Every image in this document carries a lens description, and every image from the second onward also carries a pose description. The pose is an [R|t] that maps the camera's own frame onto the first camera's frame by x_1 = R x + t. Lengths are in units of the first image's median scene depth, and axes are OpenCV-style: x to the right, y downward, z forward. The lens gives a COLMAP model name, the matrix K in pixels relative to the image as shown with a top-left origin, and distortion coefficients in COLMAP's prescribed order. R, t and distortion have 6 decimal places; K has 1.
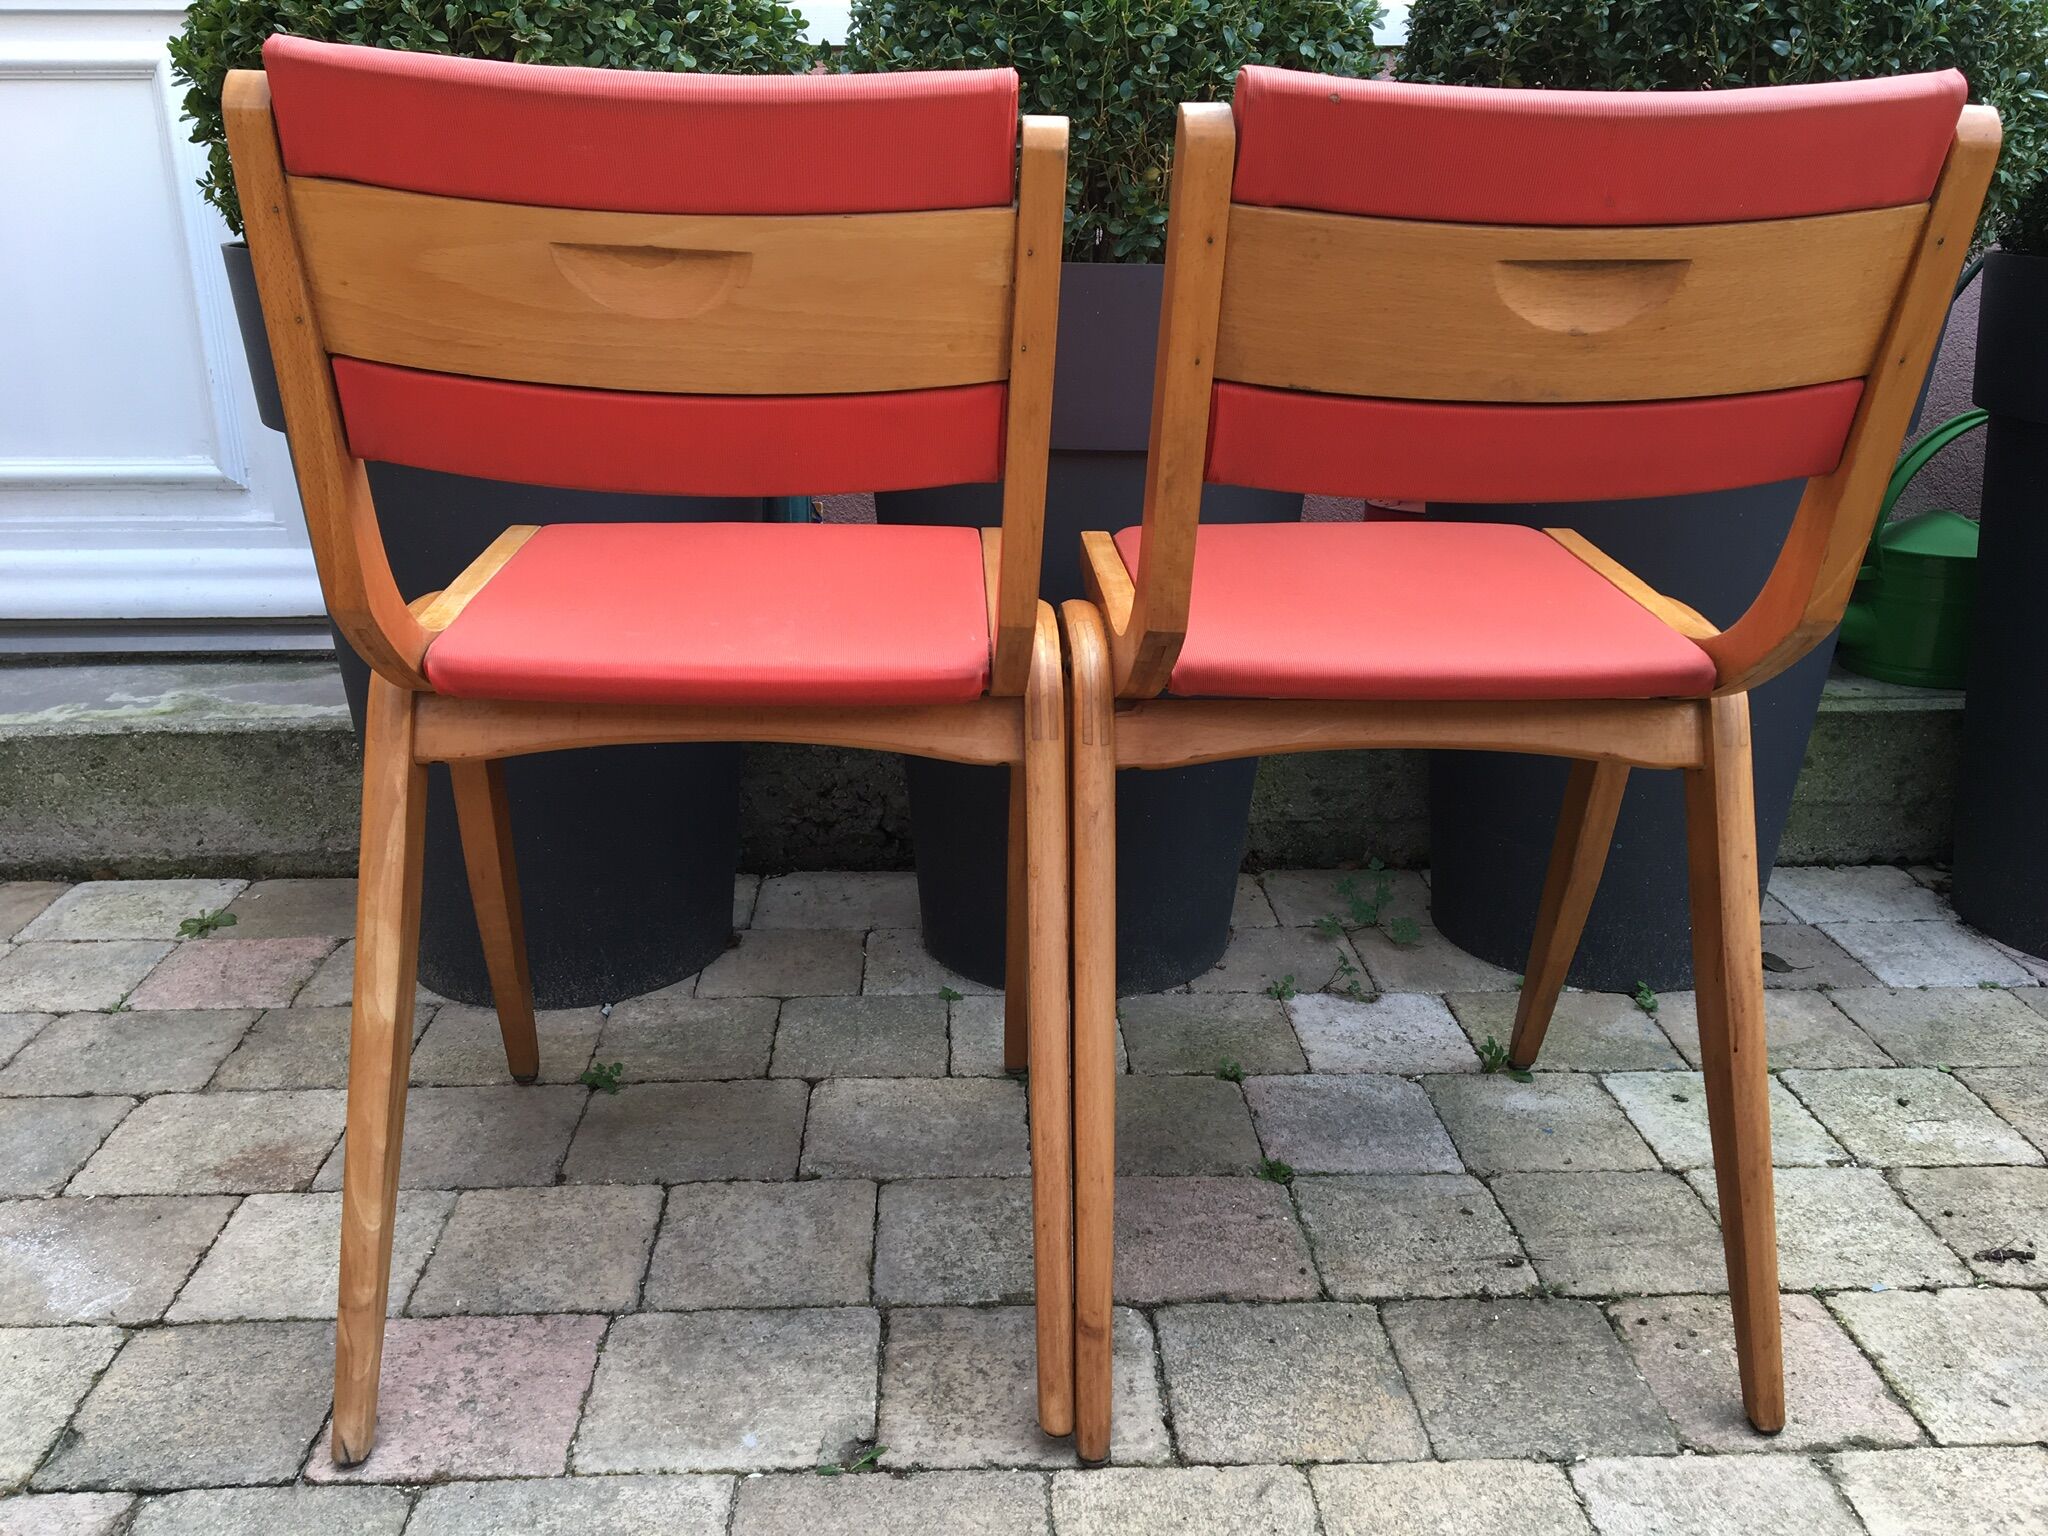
lens RADIAL K [[1747.7, 0, 1026.1], [0, 1747.7, 755.8], [0, 0, 1]] dist [0.068522, -0.098257]
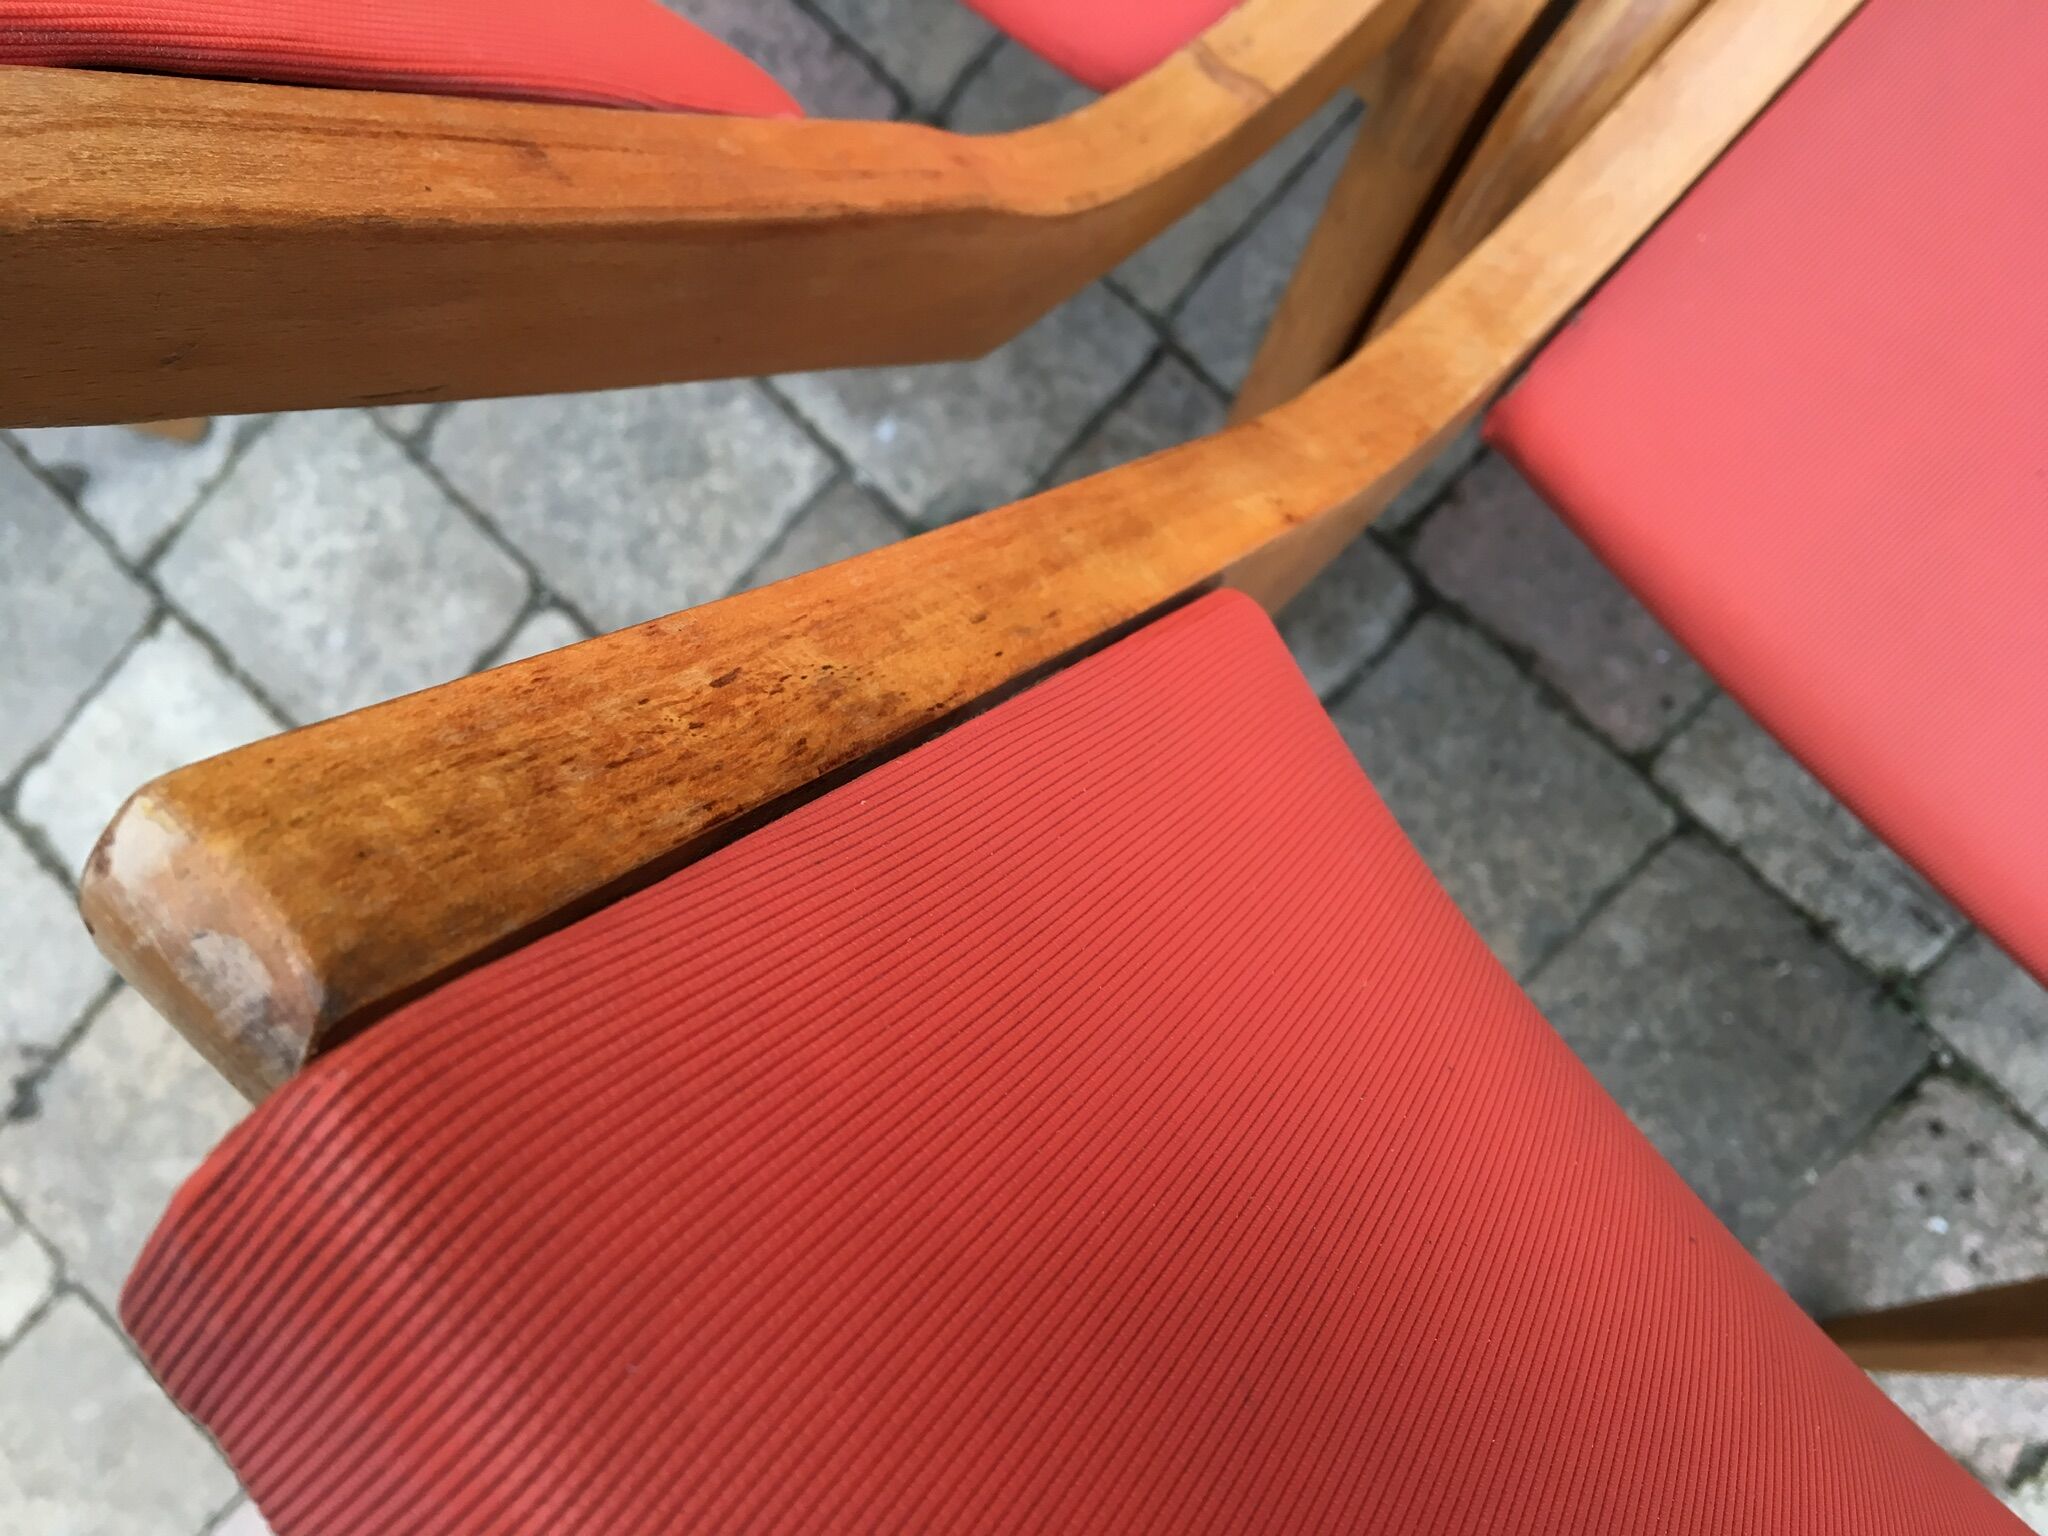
lens RADIAL K [[1747.7, 0, 1042.7], [0, 1747.7, 775.0], [0, 0, 1]] dist [0.068522, -0.098257]
pose [[0.679374, 0.723082, -0.124918, 0.101102], [-0.047965, 0.213632, 0.975736, -0.343750], [0.732223, -0.656898, 0.179819, 0.701970]]
